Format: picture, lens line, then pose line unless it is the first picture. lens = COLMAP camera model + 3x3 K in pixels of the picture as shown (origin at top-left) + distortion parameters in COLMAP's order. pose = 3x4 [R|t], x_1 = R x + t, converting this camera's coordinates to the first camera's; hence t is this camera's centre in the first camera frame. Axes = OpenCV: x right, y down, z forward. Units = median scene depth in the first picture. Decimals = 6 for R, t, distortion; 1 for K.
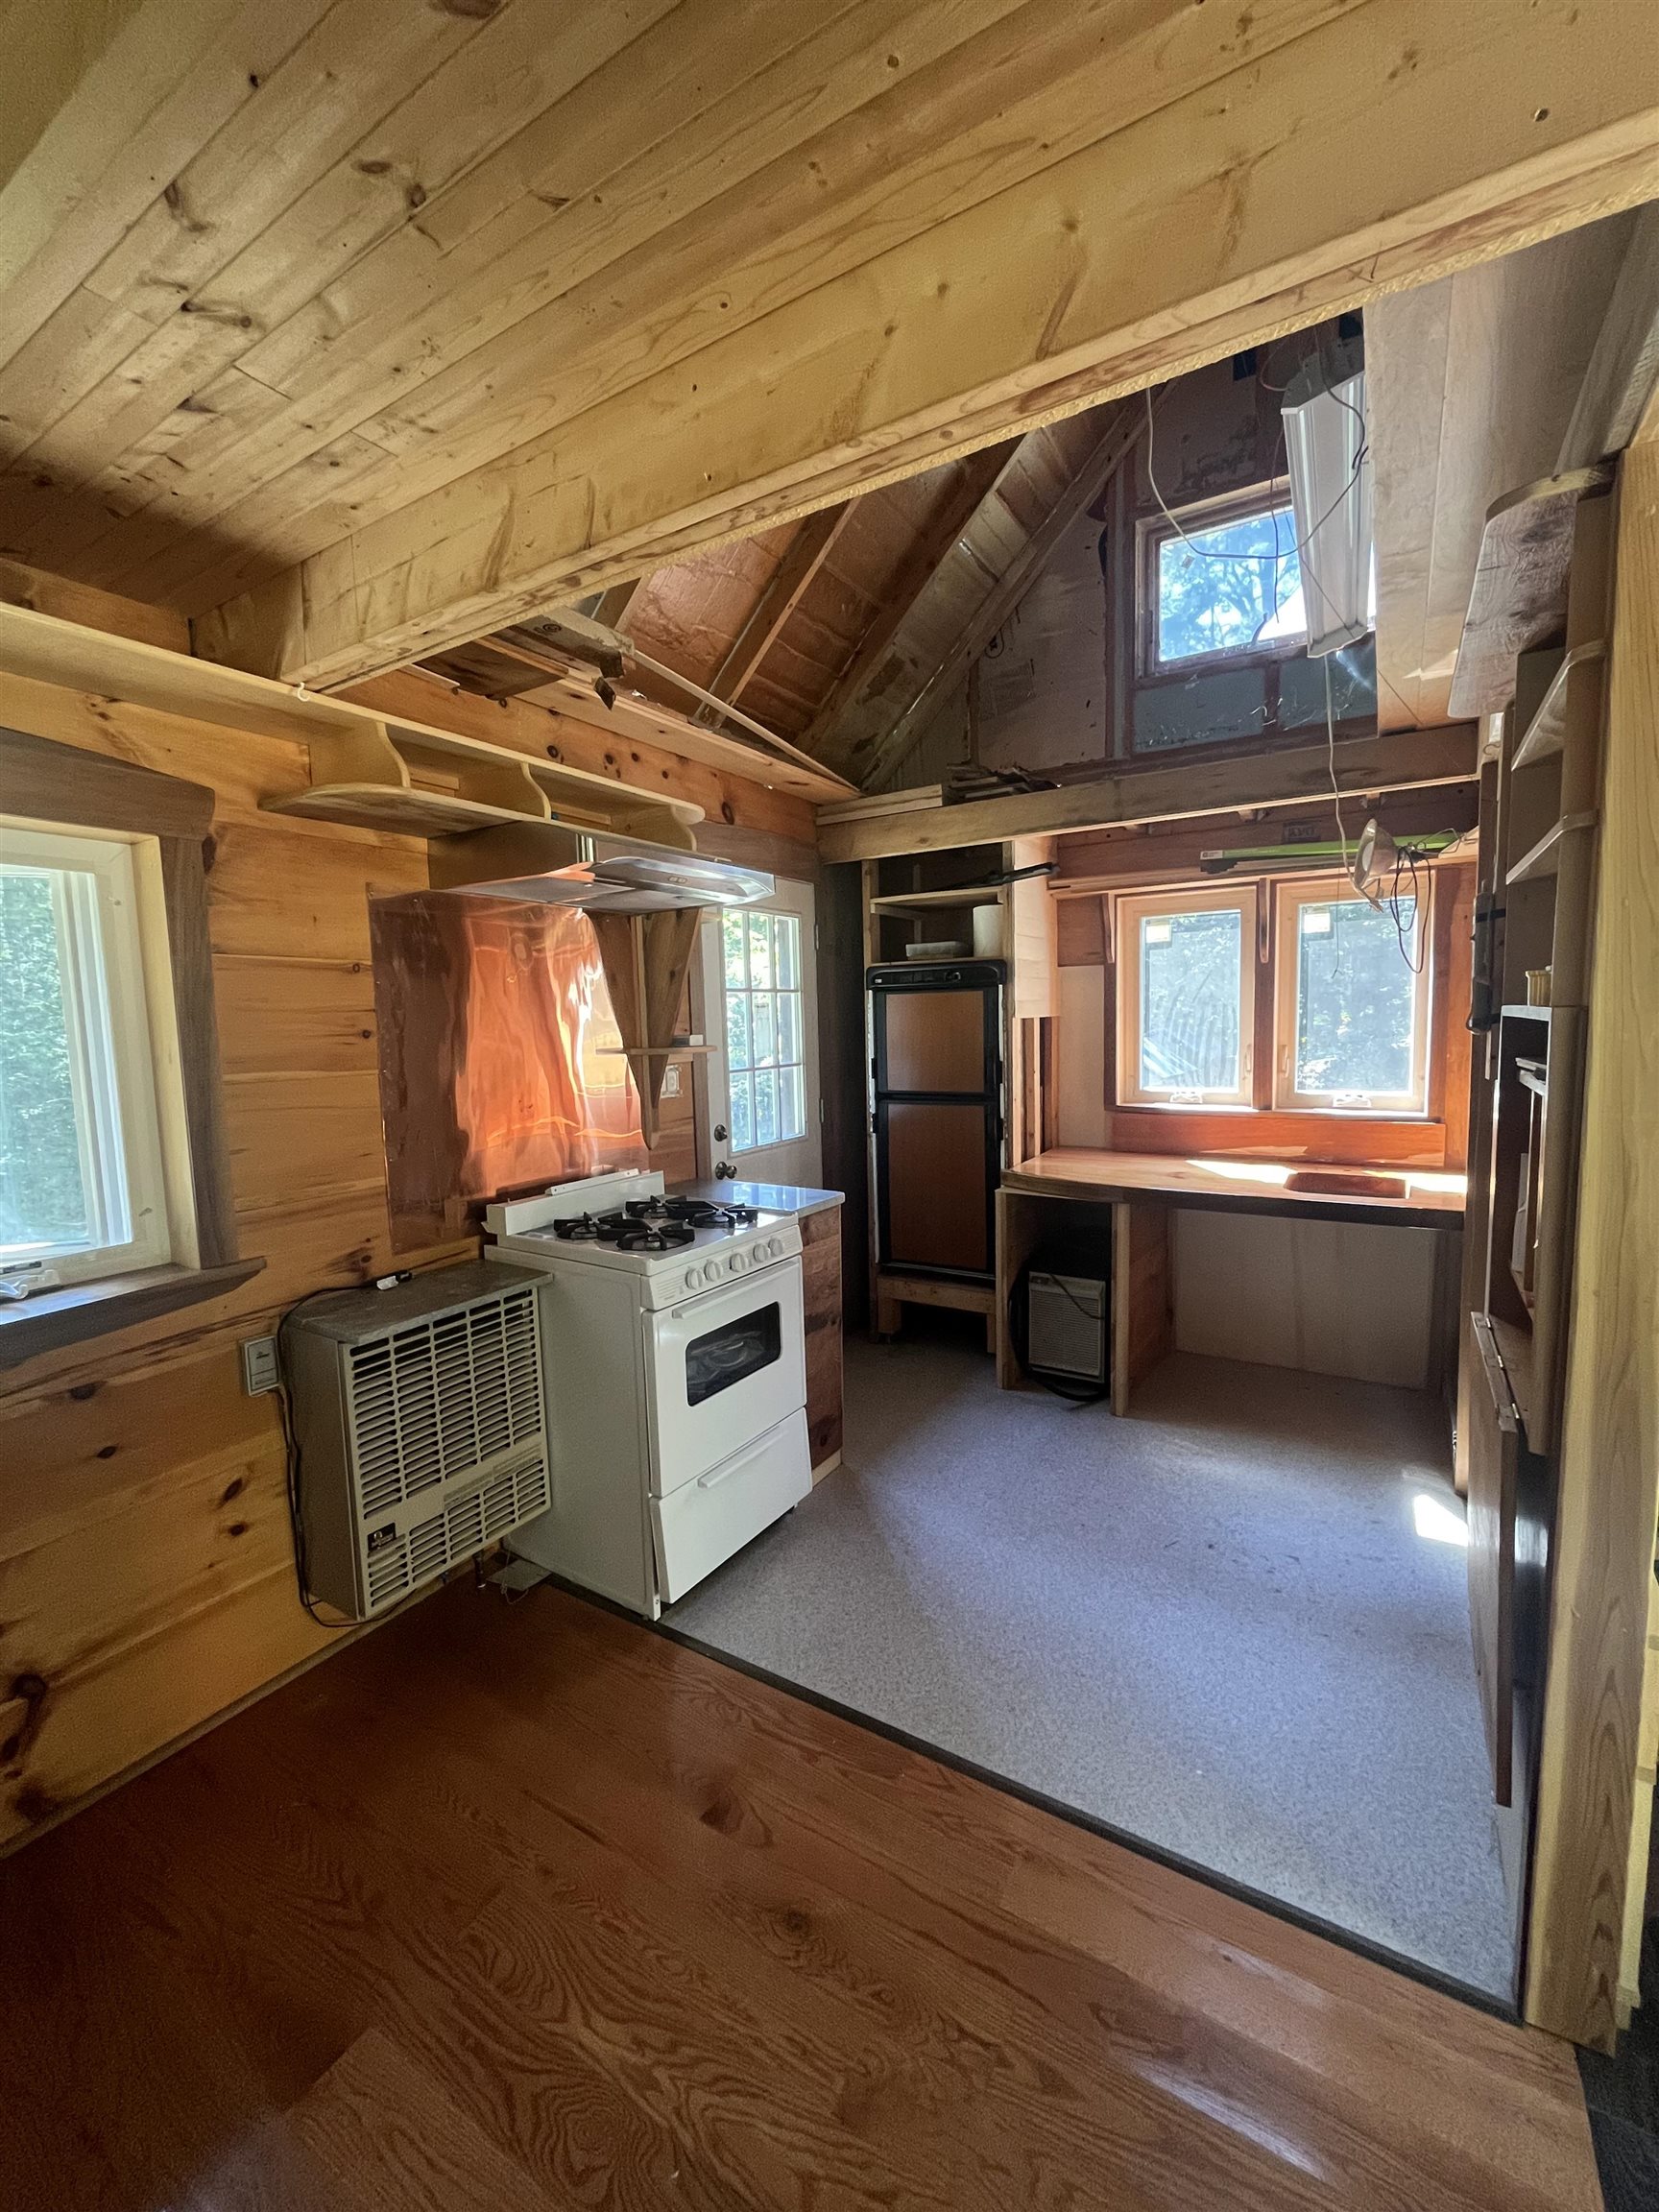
lens RADIAL K [[896.0, 0, 826.2], [0, 896.0, 1103.6], [0, 0, 1]] dist [-0.003403, -0.000671]
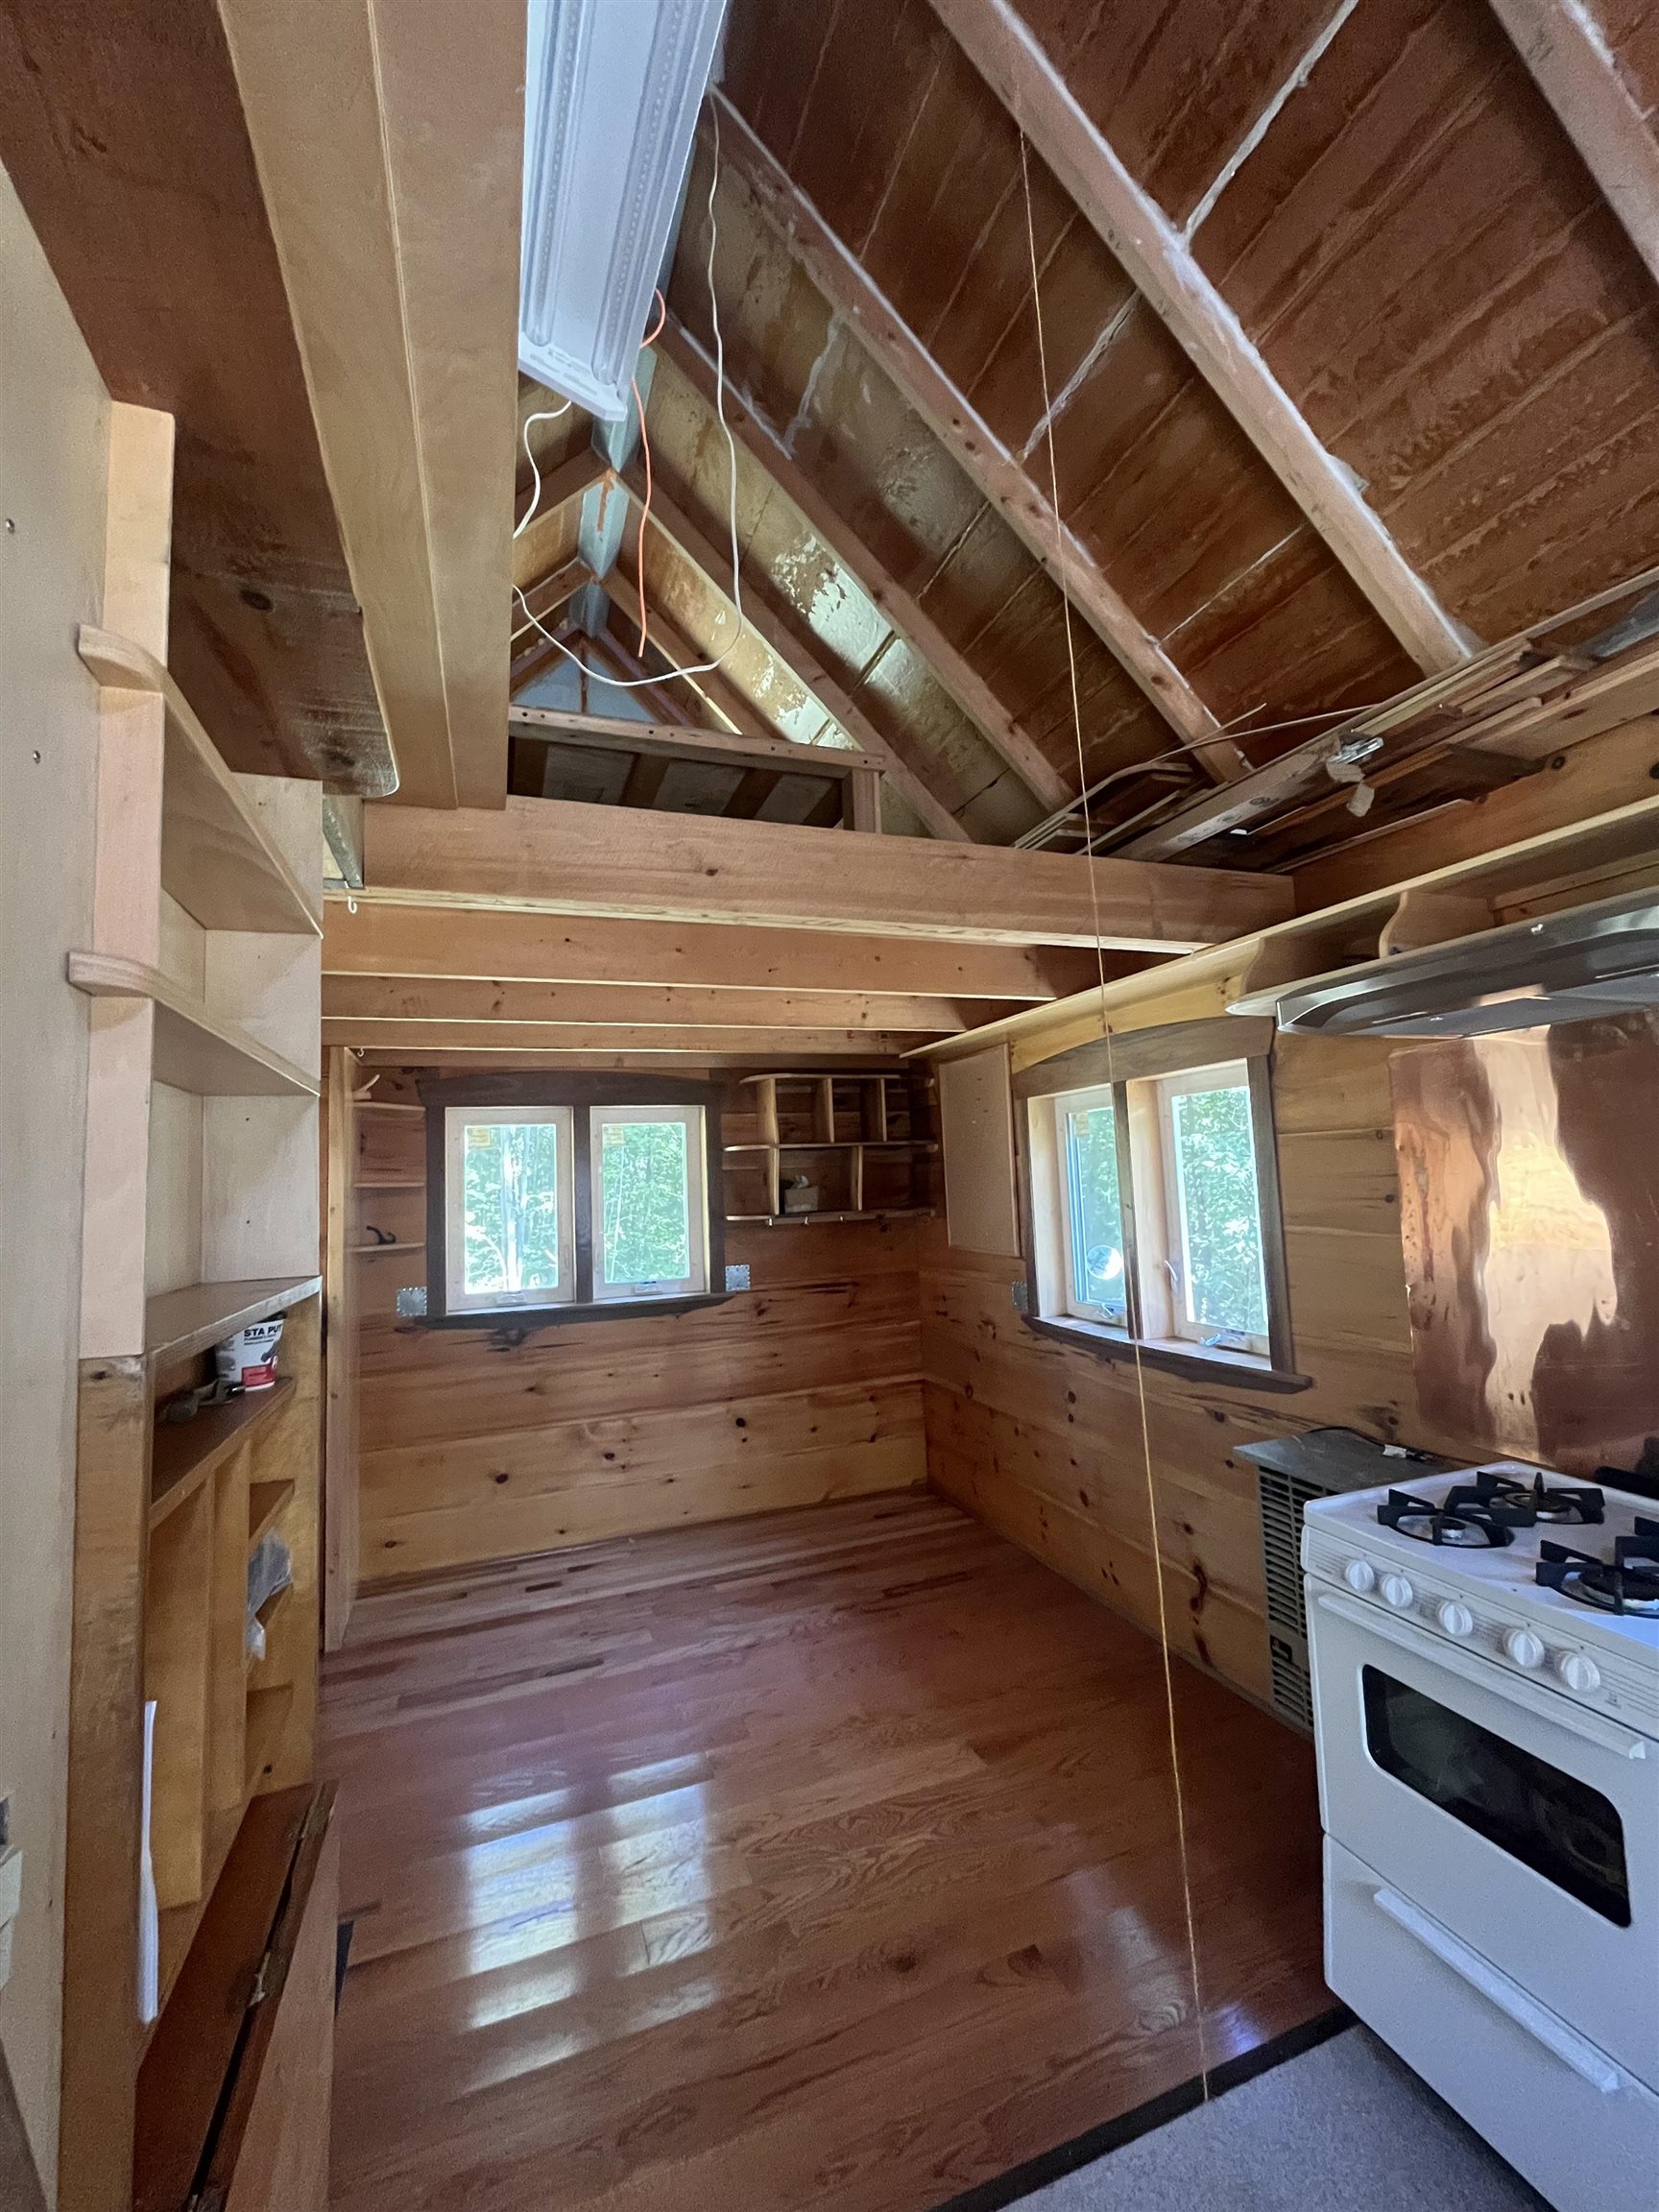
lens RADIAL K [[896.0, 0, 826.7], [0, 896.0, 1106.1], [0, 0, 1]] dist [-0.003403, -0.000671]
pose [[-0.611397, -0.016933, -0.791143, 0.765783], [-0.019124, 0.999795, -0.006620, -0.182718], [0.791093, 0.011083, -0.611596, 1.243846]]
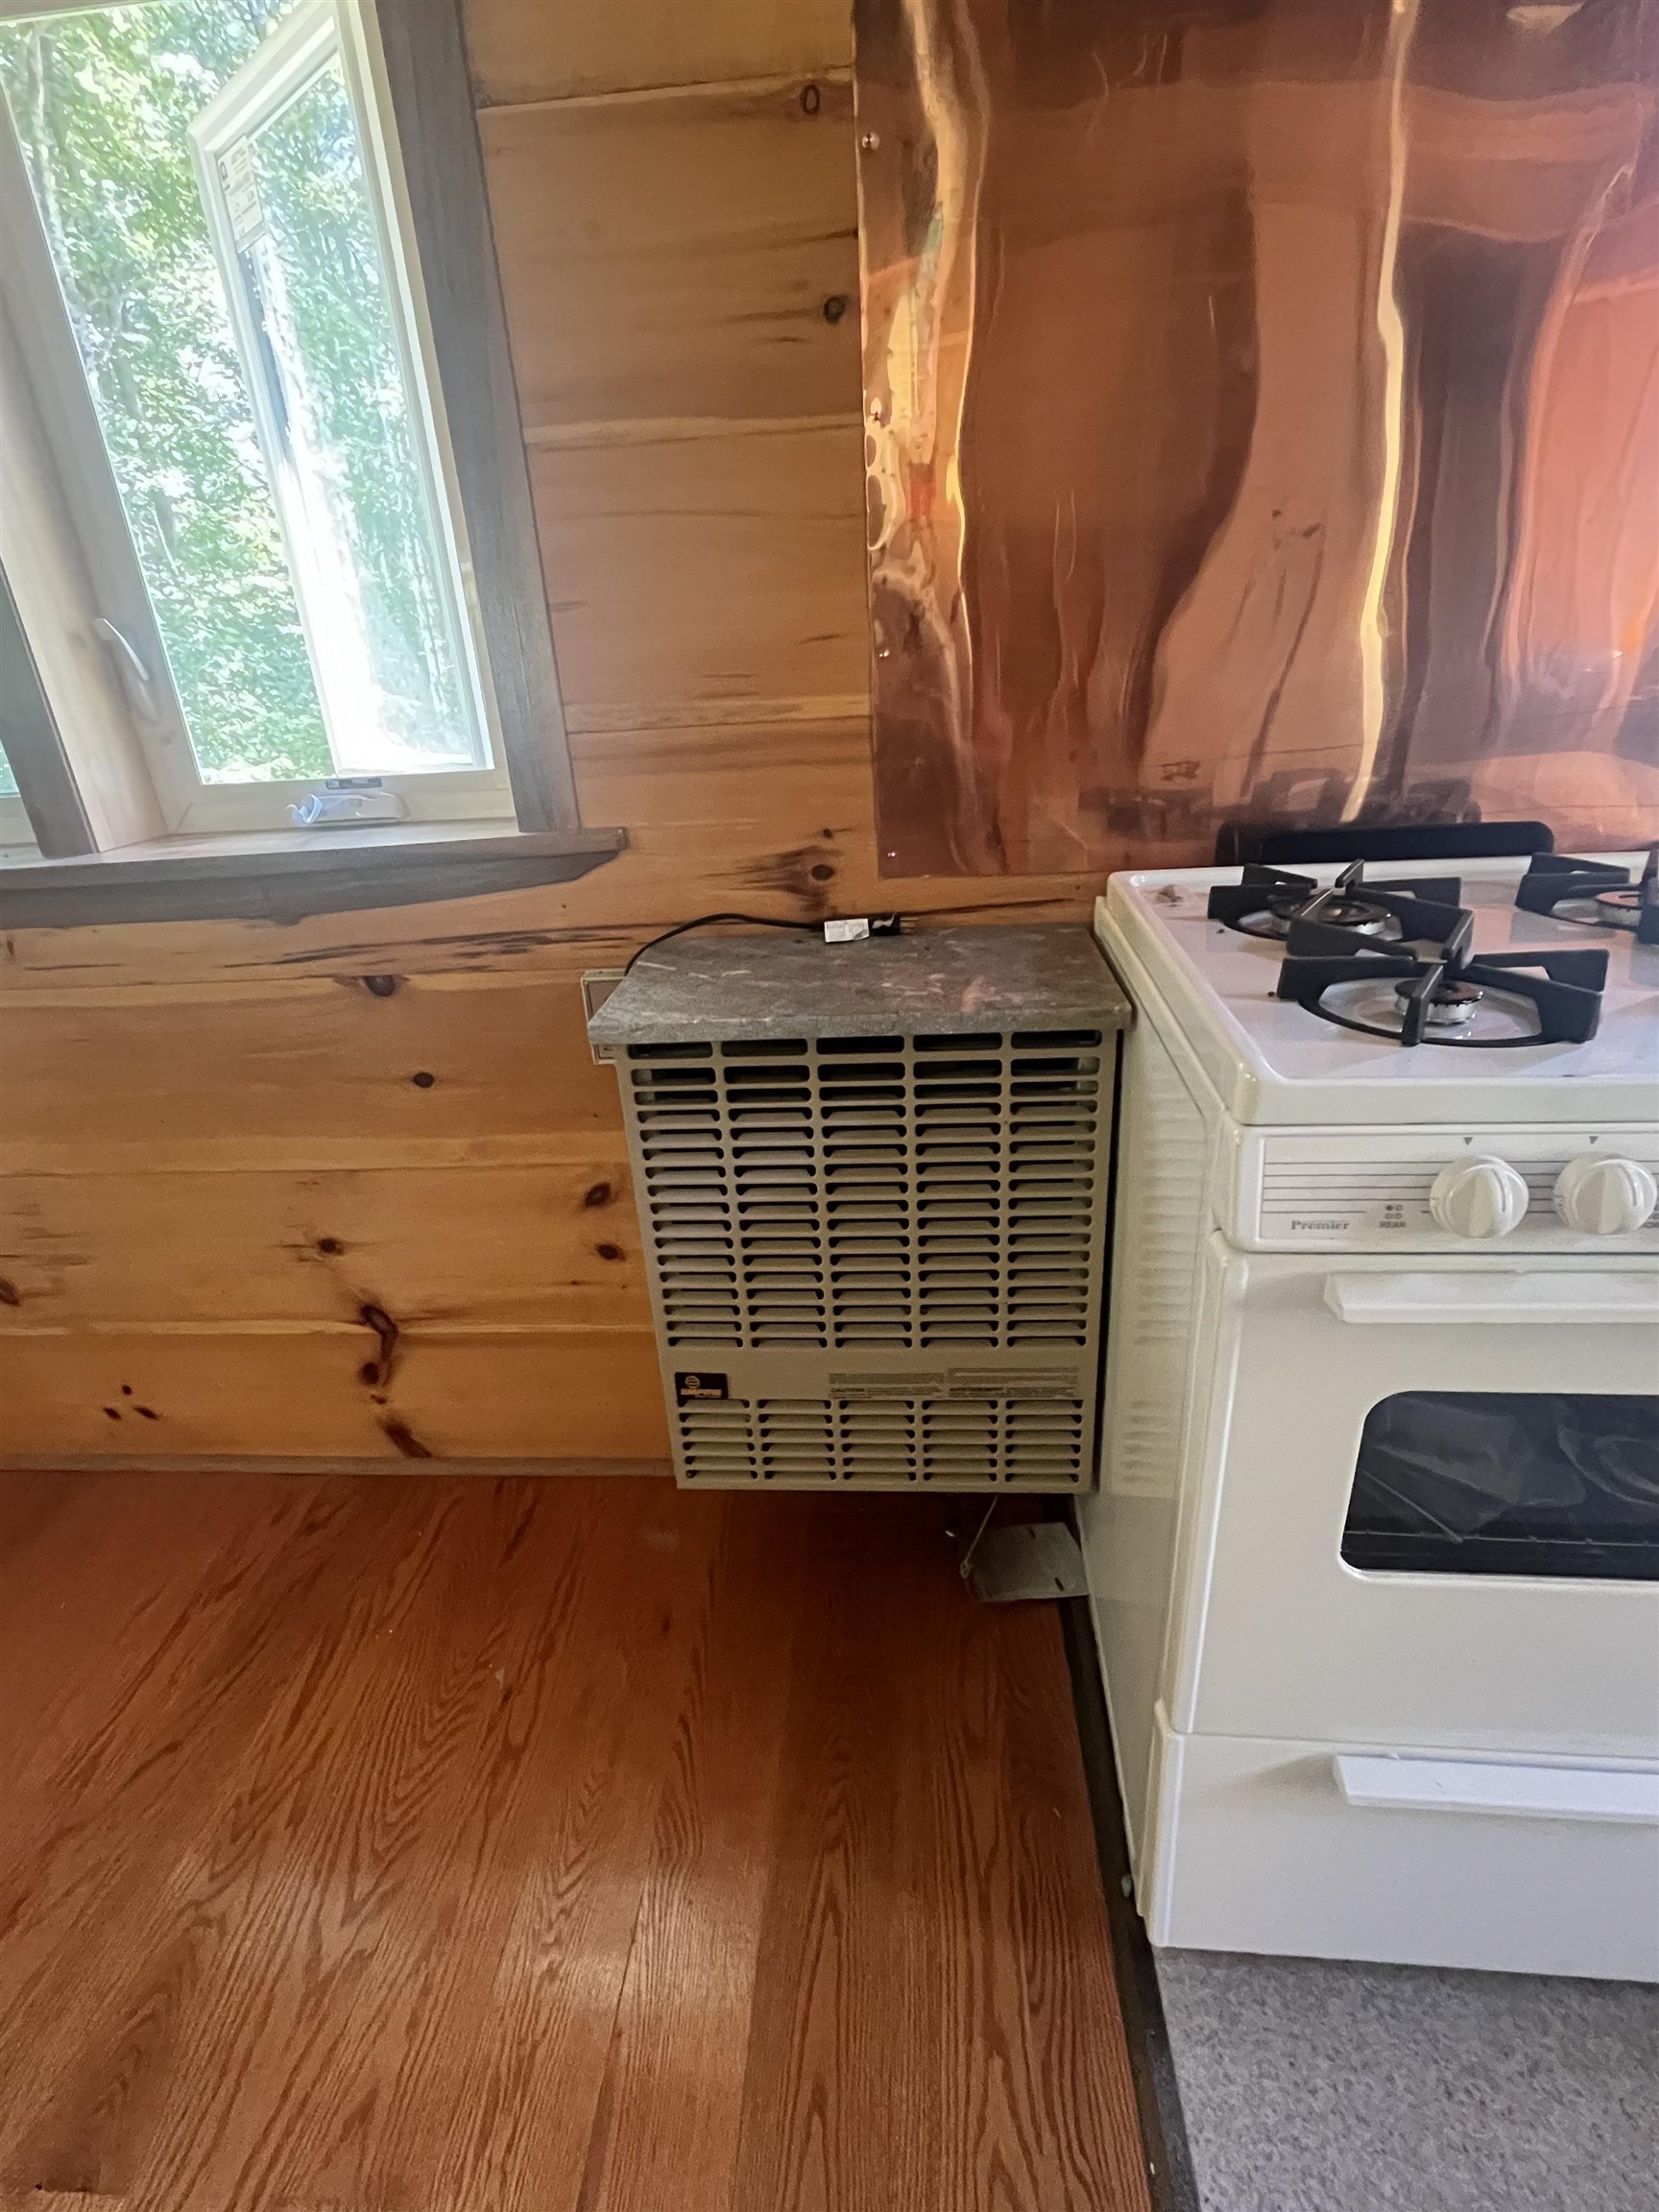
lens RADIAL K [[1040.5, 0, 824.0], [0, 1040.5, 1107.1], [0, 0, 1]] dist [-0.003066, -0.000173]
pose [[0.462471, 0.358323, -0.811003, -0.009829], [-0.036934, 0.921689, 0.386166, 0.081840], [0.885865, -0.148637, 0.439488, 0.823247]]
